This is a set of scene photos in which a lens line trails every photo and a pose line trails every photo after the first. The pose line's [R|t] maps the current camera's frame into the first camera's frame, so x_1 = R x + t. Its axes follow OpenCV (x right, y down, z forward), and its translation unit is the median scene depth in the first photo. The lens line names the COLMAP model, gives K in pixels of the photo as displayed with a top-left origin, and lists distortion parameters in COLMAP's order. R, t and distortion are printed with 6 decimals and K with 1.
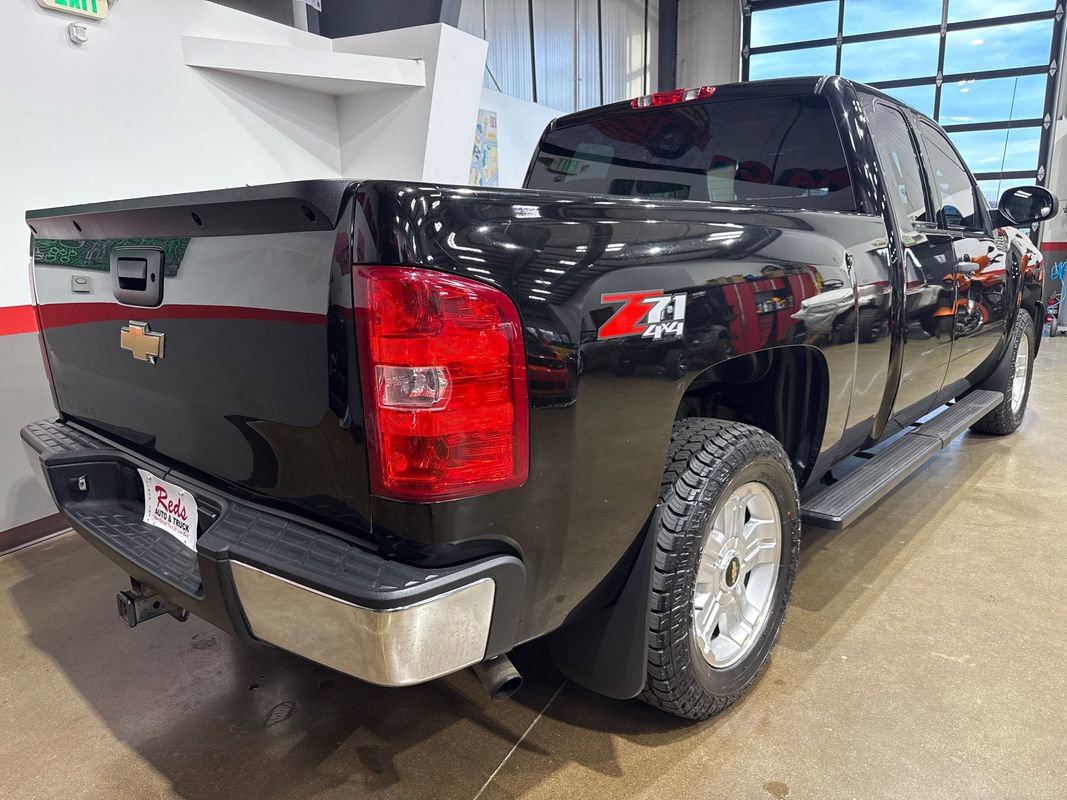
lens RADIAL K [[761.0, 0, 535.7], [0, 761.0, 399.0], [0, 0, 1]] dist [0.019591, -0.022274]
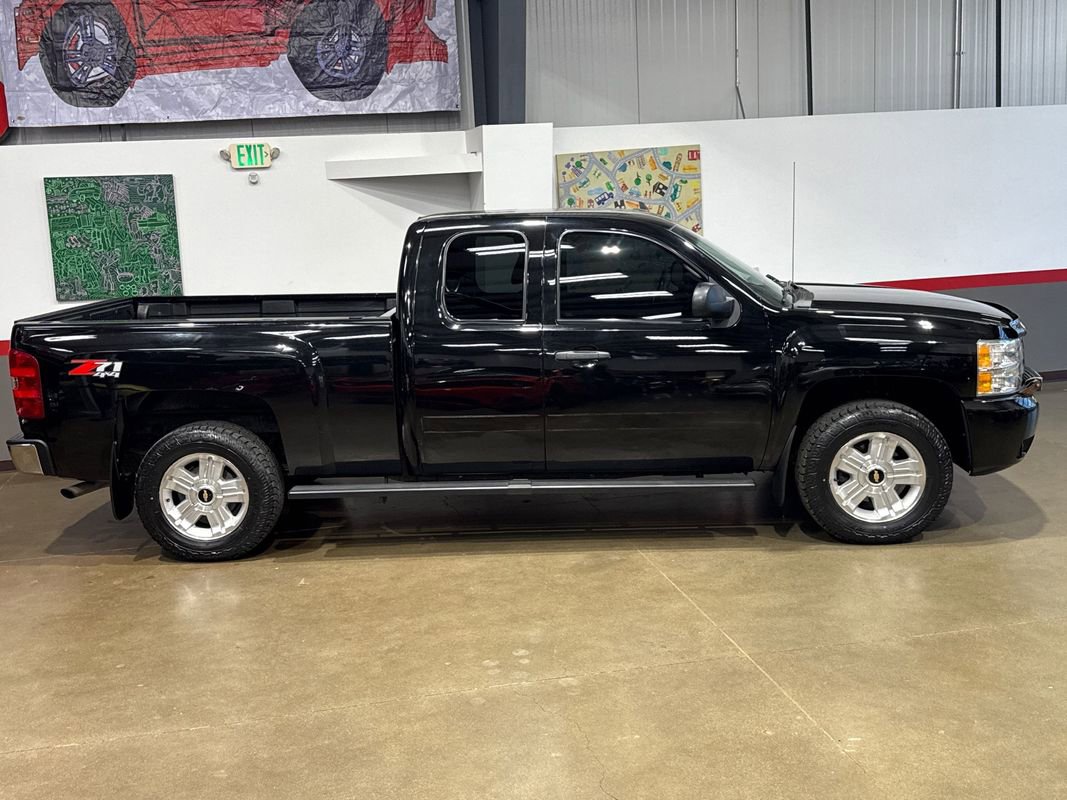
lens RADIAL K [[1179.5, 0, 520.5], [0, 1179.5, 407.1], [0, 0, 1]] dist [0.088401, 0.000000]
pose [[0.616034, 0.130826, -0.776780, 3.156771], [-0.133219, 0.989211, 0.060953, -0.310424], [0.776373, 0.065932, 0.626816, -0.358210]]
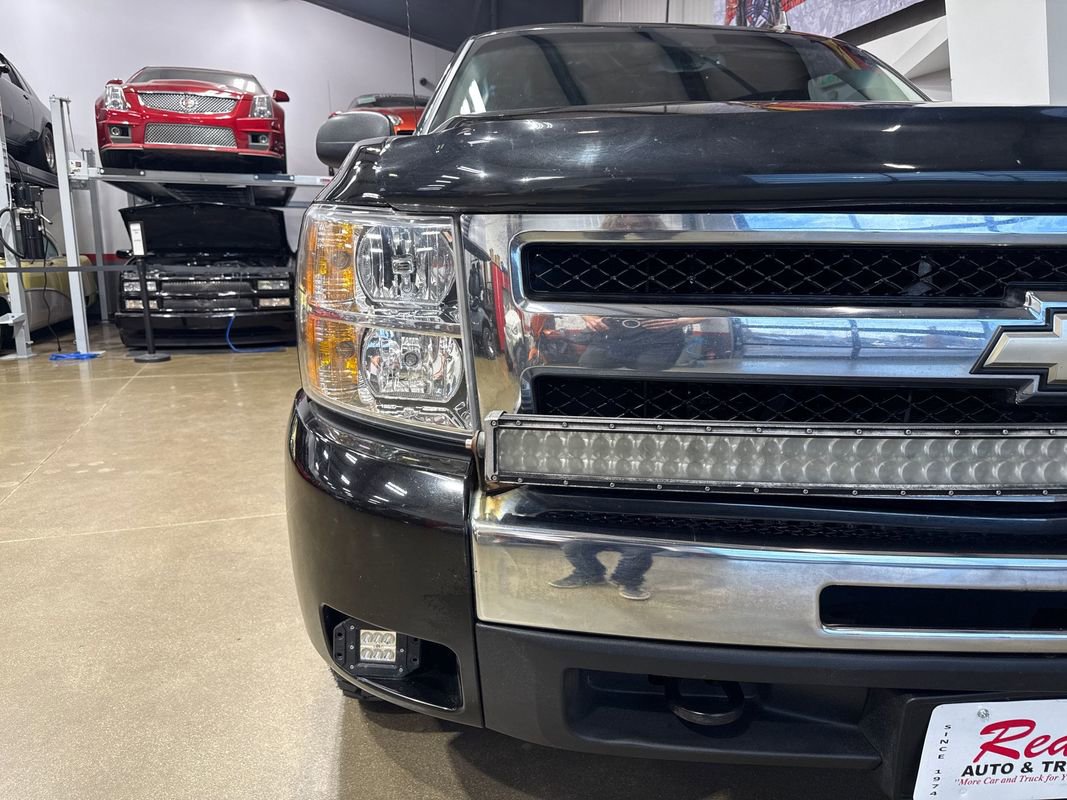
lens RADIAL K [[761.0, 0, 534.1], [0, 761.0, 398.3], [0, 0, 1]] dist [0.019591, -0.022274]
pose [[-0.698624, 0.151847, -0.699190, 1.847964], [-0.138768, 0.929908, 0.340609, -0.525631], [0.701903, 0.334983, -0.628584, 2.864811]]
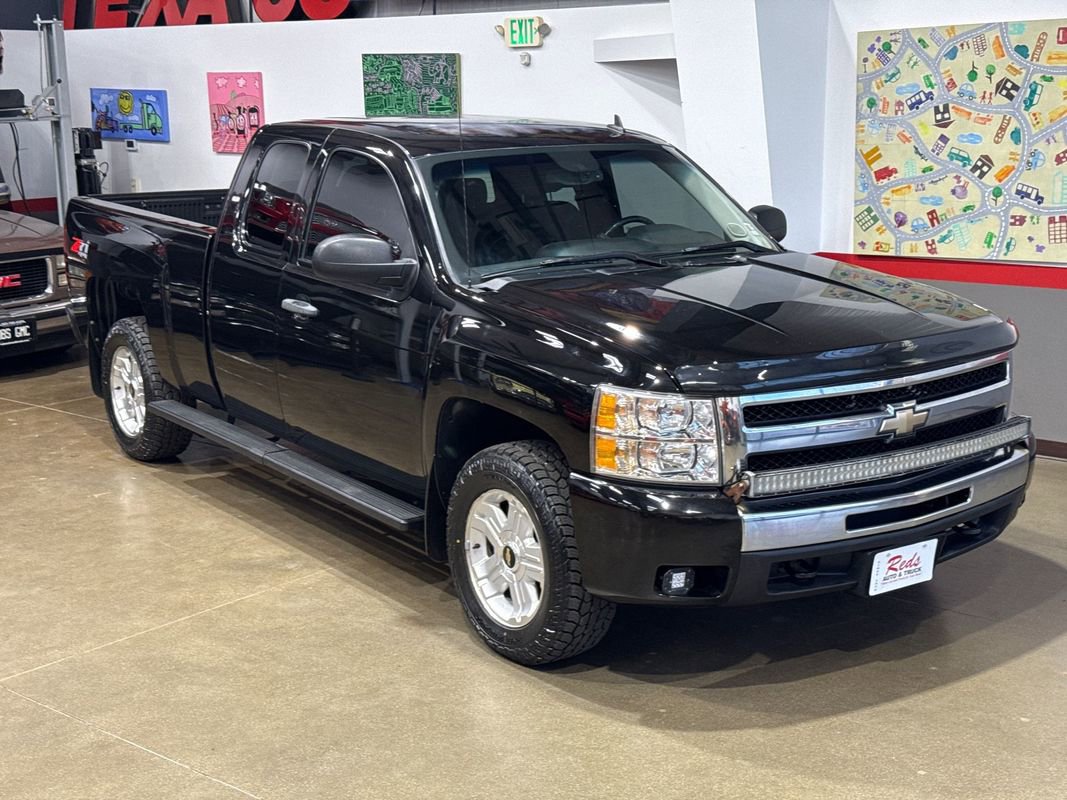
lens RADIAL K [[1489.3, 0, 544.3], [0, 1489.3, 395.4], [0, 0, 1]] dist [0.139038, 0.000000]
pose [[-0.224729, 0.223023, -0.948555, 3.709288], [-0.191961, 0.944246, 0.267489, -1.014396], [0.955326, 0.242199, -0.169388, 2.652812]]
